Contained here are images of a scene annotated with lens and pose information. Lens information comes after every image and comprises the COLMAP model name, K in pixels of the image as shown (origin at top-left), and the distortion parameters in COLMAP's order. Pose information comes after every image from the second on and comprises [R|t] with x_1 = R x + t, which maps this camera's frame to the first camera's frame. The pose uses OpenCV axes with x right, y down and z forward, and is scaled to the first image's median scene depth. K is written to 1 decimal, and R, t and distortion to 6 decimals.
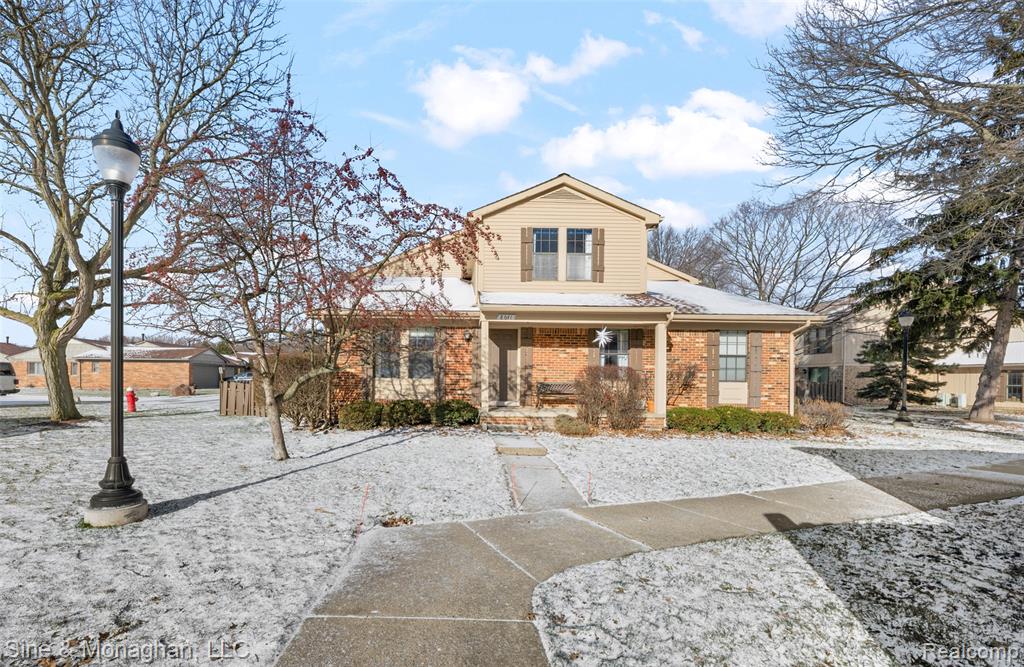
lens RADIAL K [[416.8, 0, 487.7], [0, 416.8, 376.7], [0, 0, 1]] dist [0.001784, 0.000030]
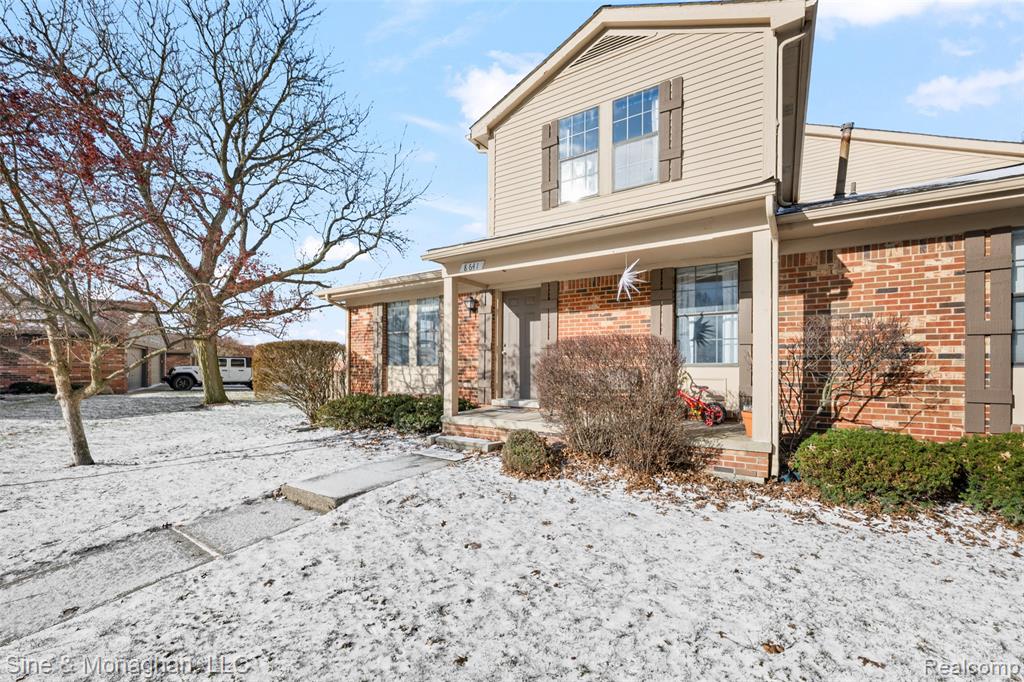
lens RADIAL K [[417.8, 0, 517.3], [0, 417.8, 366.7], [0, 0, 1]] dist [-0.003009, -0.000182]
pose [[0.840230, -0.010304, -0.542133, 0.386583], [0.008048, 0.999946, -0.006532, 0.011257], [0.542171, 0.001125, 0.840267, 0.449832]]
